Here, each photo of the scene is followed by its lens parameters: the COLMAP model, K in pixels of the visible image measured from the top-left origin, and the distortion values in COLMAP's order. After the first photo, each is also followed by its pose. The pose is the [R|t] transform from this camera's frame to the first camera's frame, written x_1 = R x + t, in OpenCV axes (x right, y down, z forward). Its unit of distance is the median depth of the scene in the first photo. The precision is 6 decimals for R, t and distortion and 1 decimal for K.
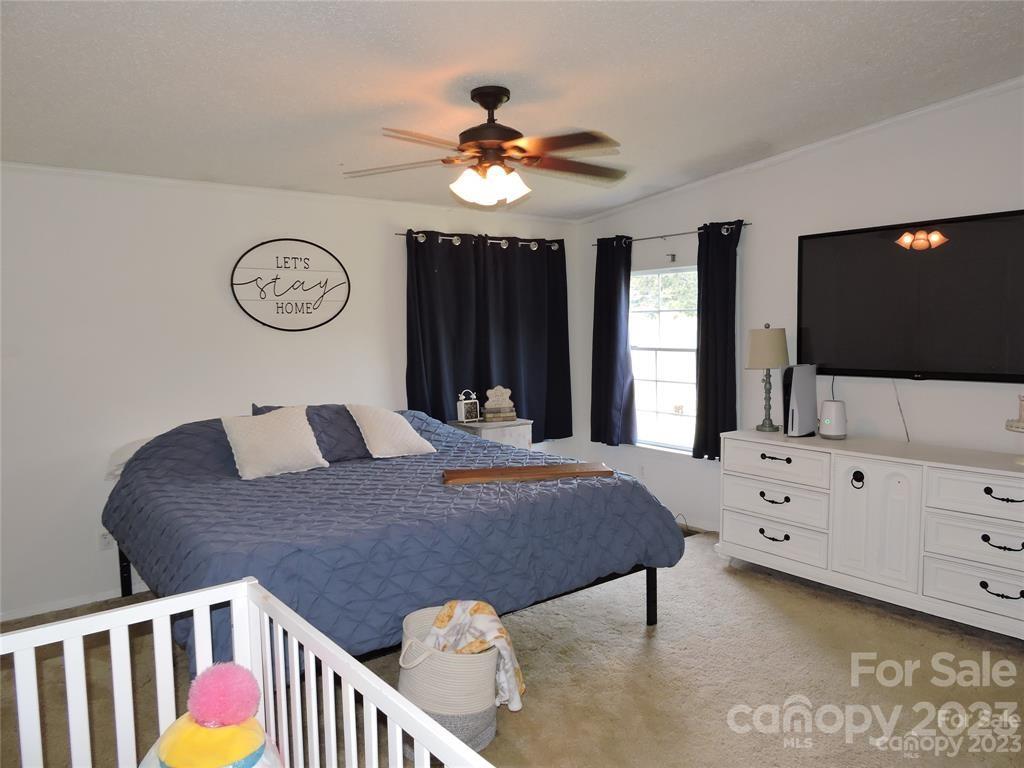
lens RADIAL K [[727.1, 0, 512.7], [0, 727.1, 384.5], [0, 0, 1]] dist [0.000079, -0.007637]
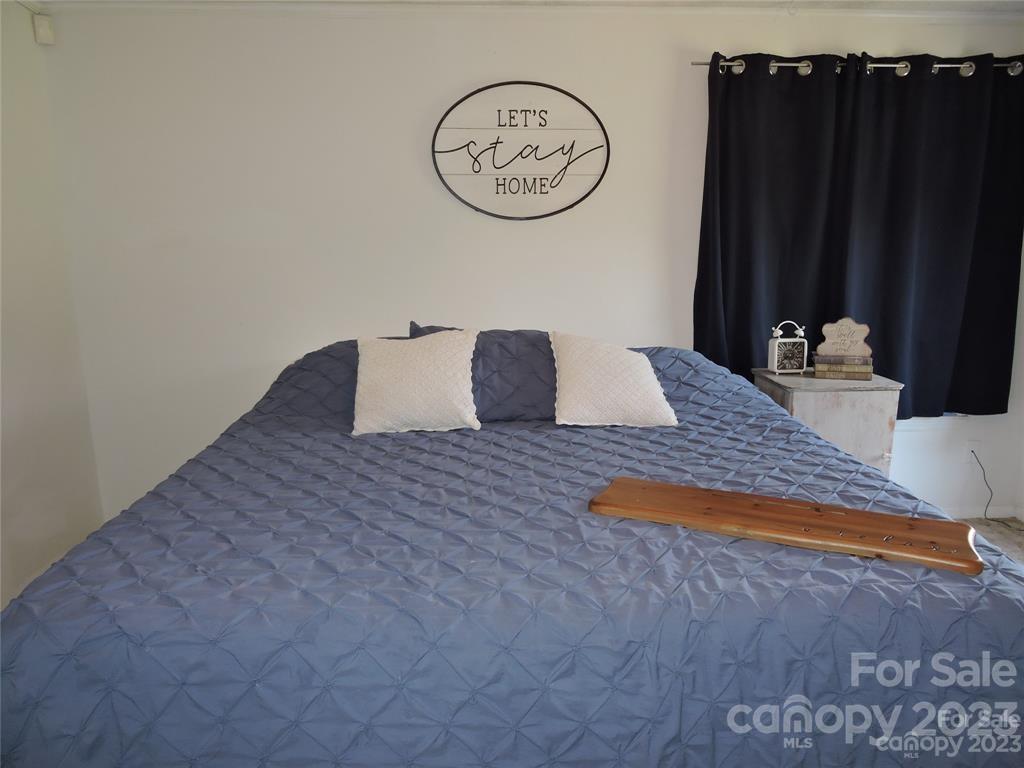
lens RADIAL K [[727.1, 0, 511.2], [0, 727.1, 385.7], [0, 0, 1]] dist [0.000079, -0.007637]
pose [[0.819107, 0.130148, -0.558682, 0.095083], [-0.054573, 0.987185, 0.149957, -0.017833], [0.571039, -0.092342, 0.815713, 0.367111]]
